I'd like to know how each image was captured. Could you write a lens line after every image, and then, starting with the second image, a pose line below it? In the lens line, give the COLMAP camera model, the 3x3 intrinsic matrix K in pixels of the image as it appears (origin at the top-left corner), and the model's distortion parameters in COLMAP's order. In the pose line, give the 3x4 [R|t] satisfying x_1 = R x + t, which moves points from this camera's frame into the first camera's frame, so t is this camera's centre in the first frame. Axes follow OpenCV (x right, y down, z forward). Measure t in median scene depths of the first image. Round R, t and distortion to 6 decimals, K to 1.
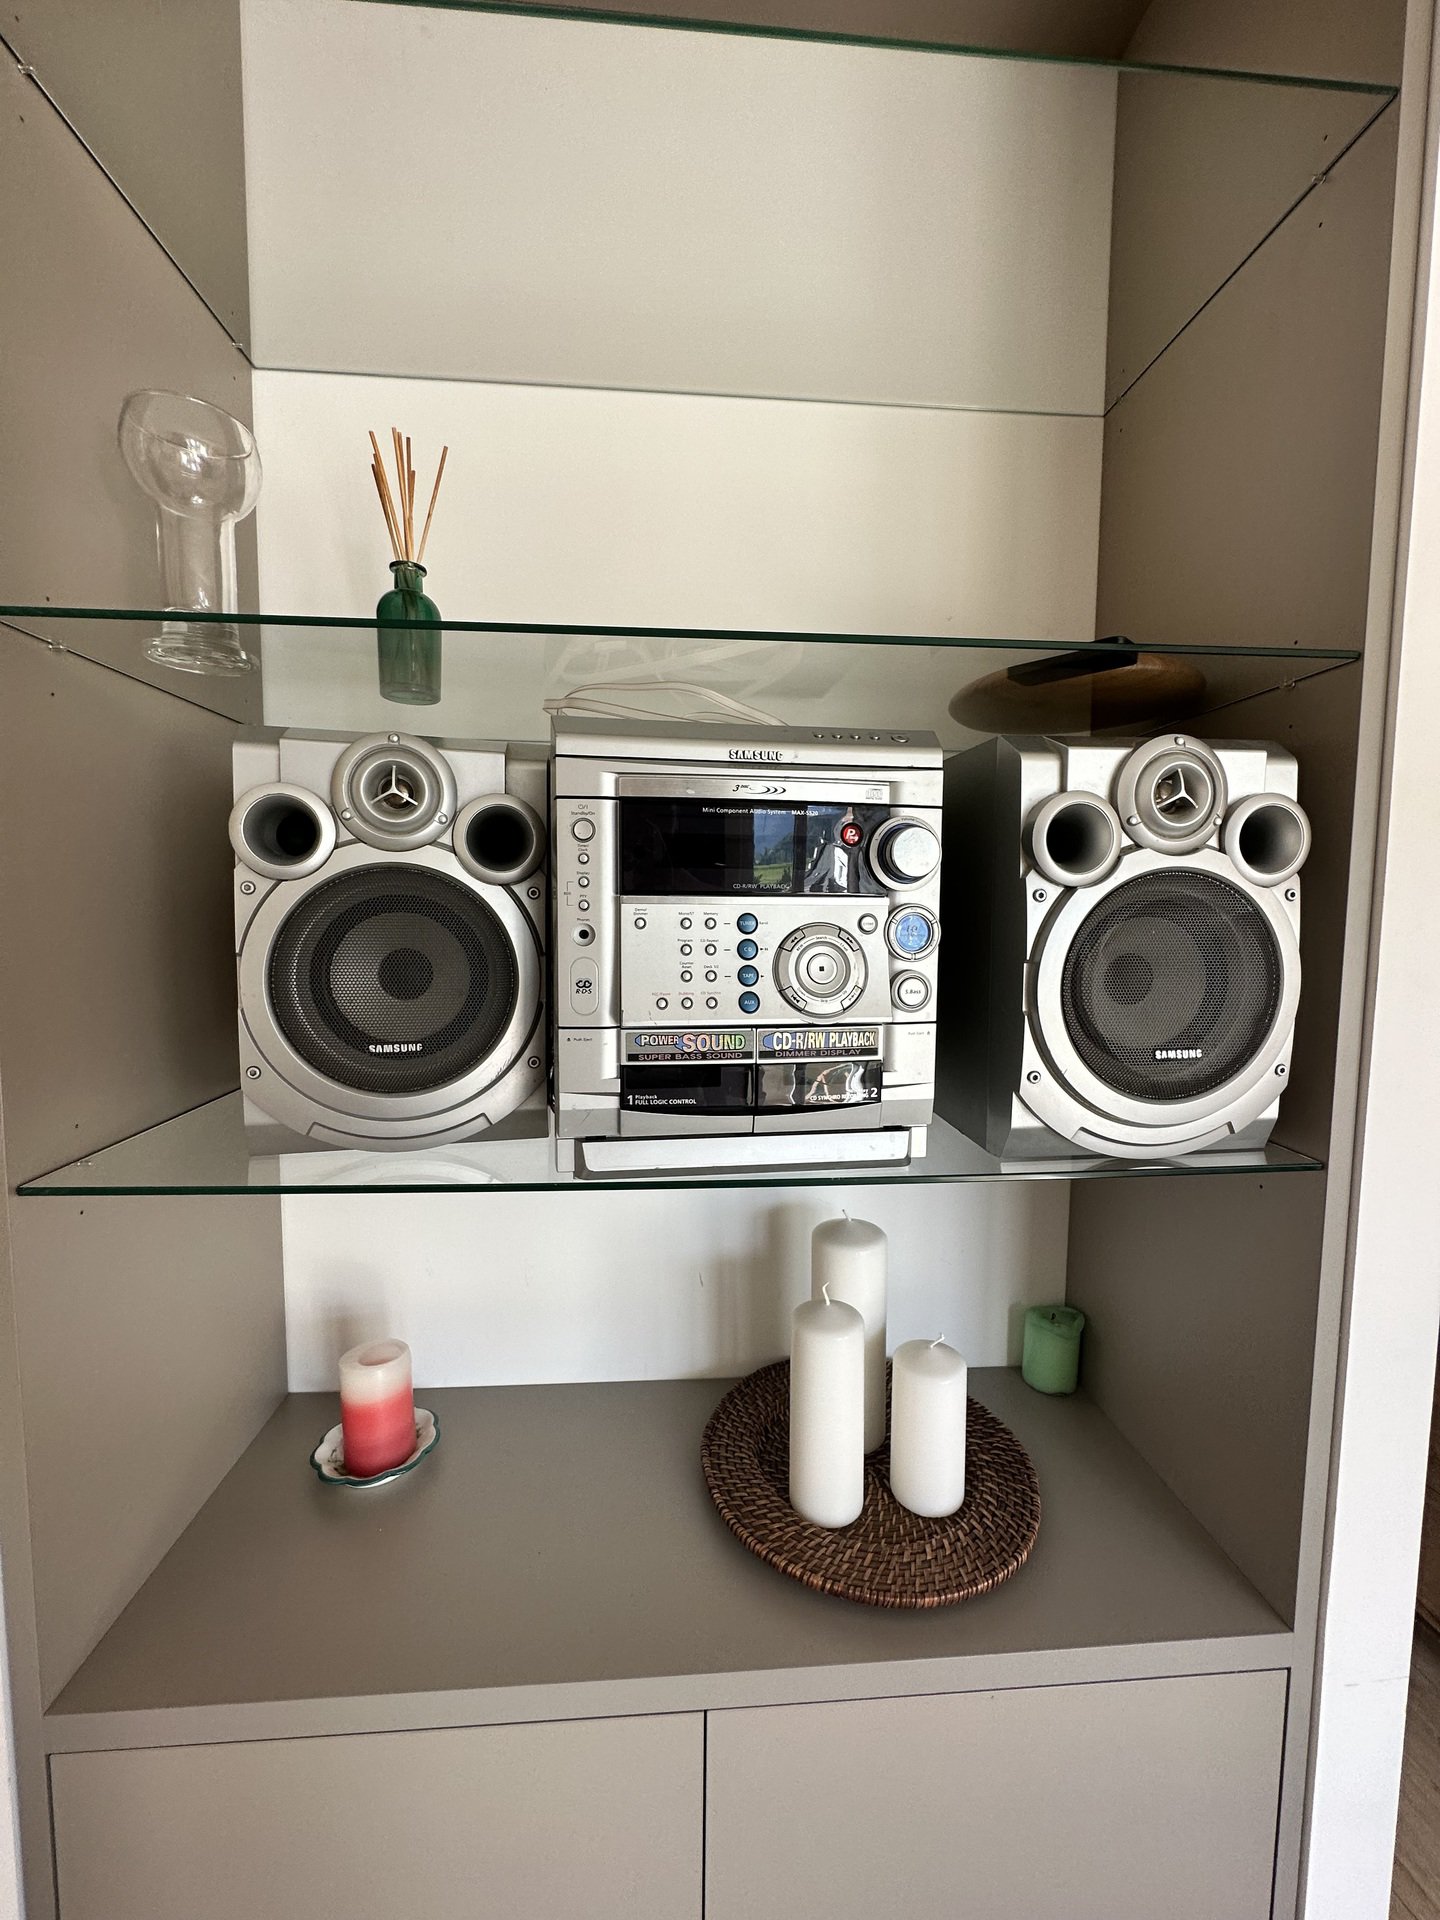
lens RADIAL K [[767.2, 0, 720.0], [0, 767.2, 960.0], [0, 0, 1]] dist [-0.003634, 0.000359]
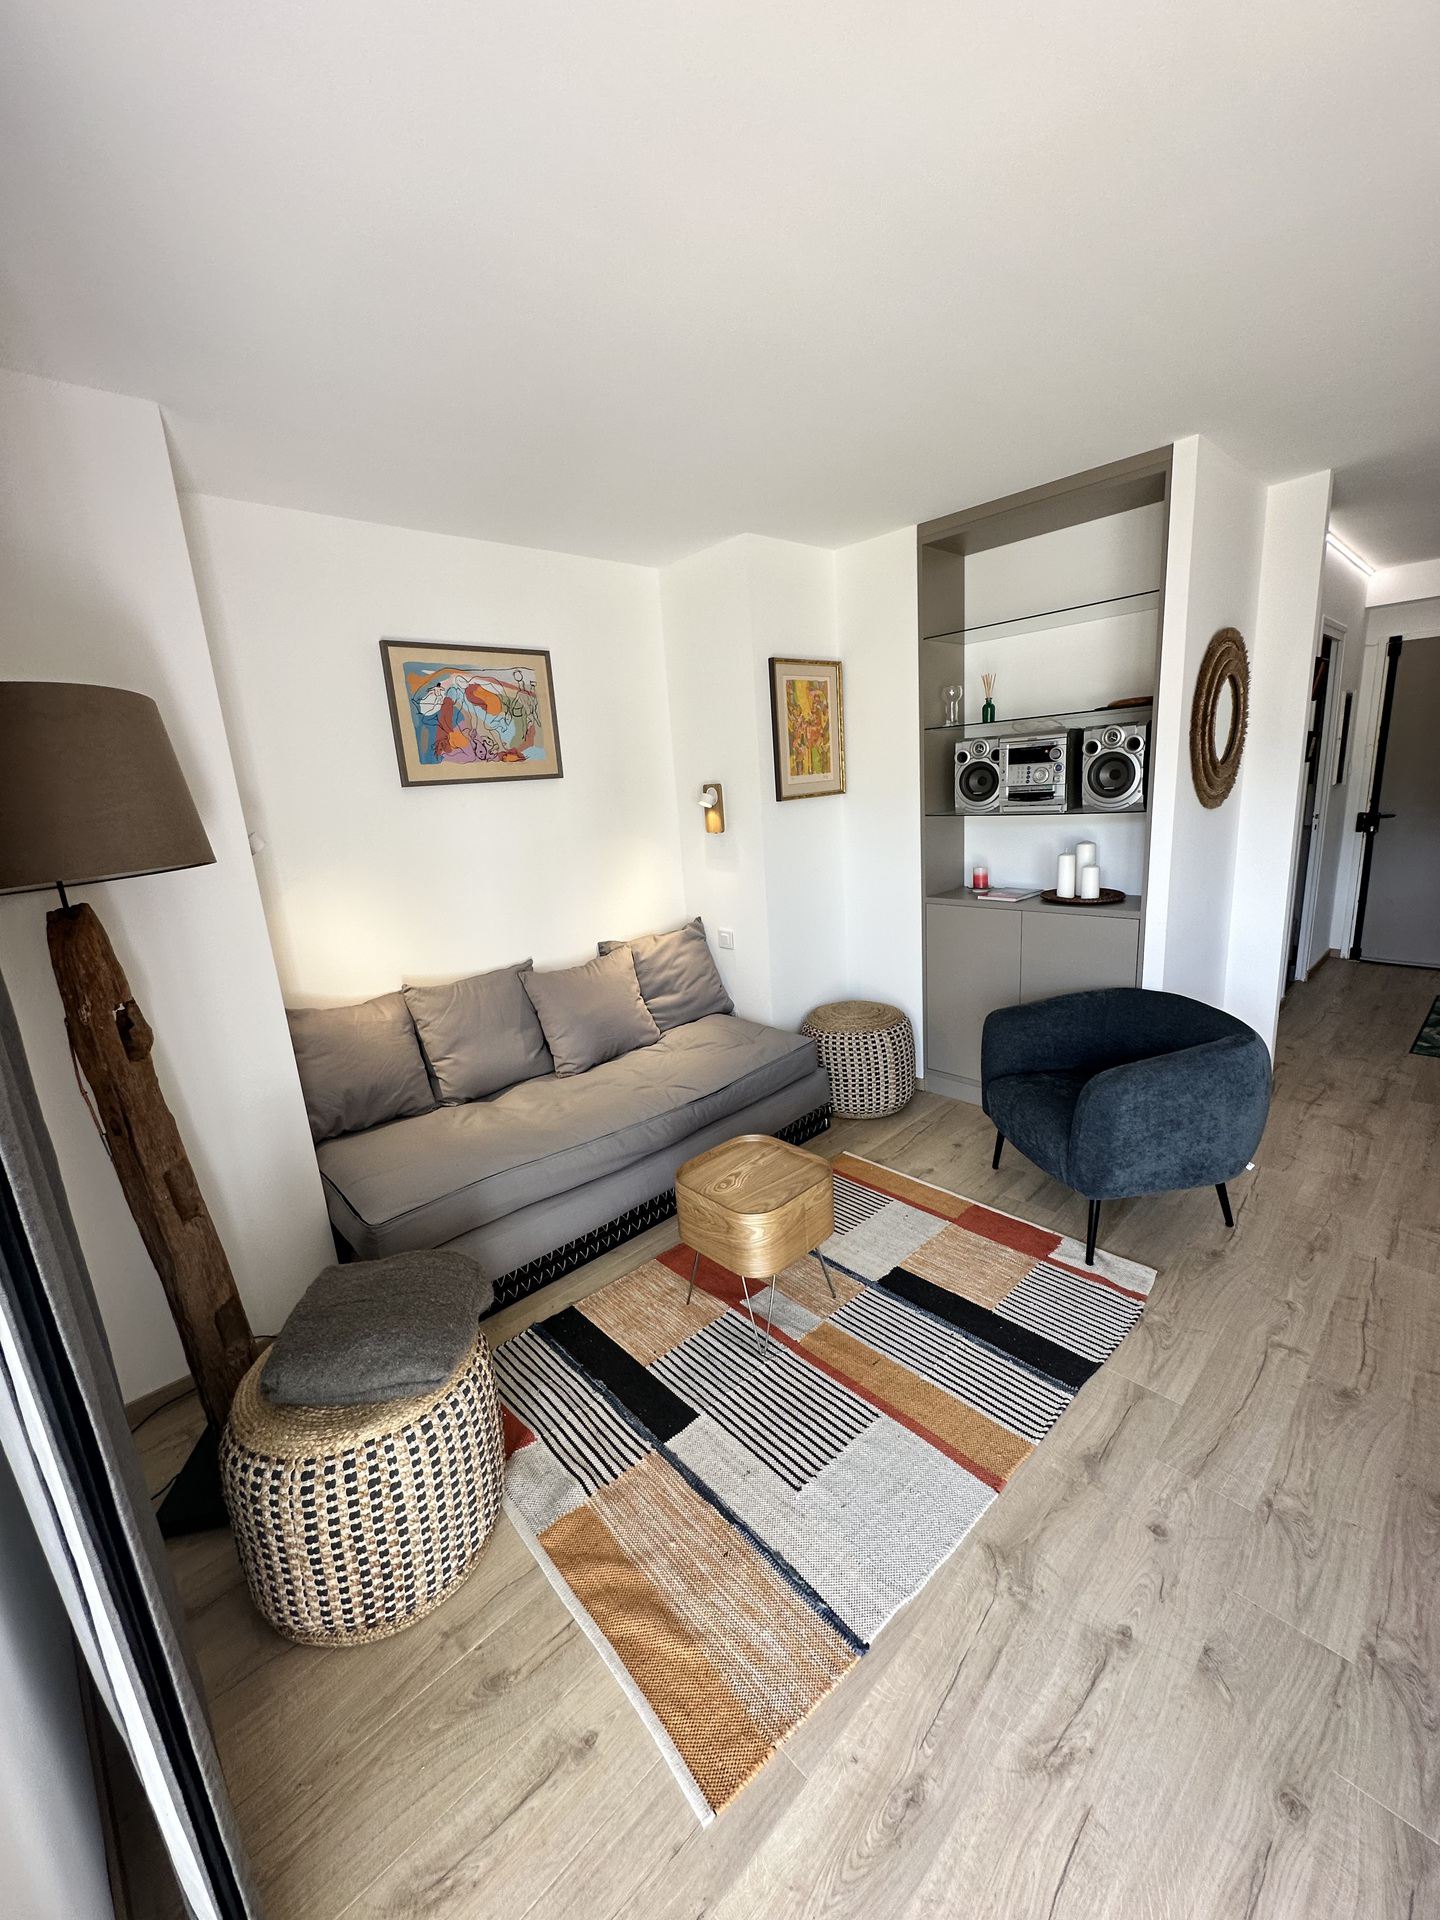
lens RADIAL K [[767.2, 0, 720.0], [0, 767.2, 960.0], [0, 0, 1]] dist [-0.003634, 0.000359]
pose [[0.635045, 0.127263, -0.761920, 3.013728], [0.015086, 0.984105, 0.176948, 0.306297], [0.772328, -0.123864, 0.623031, -4.423067]]
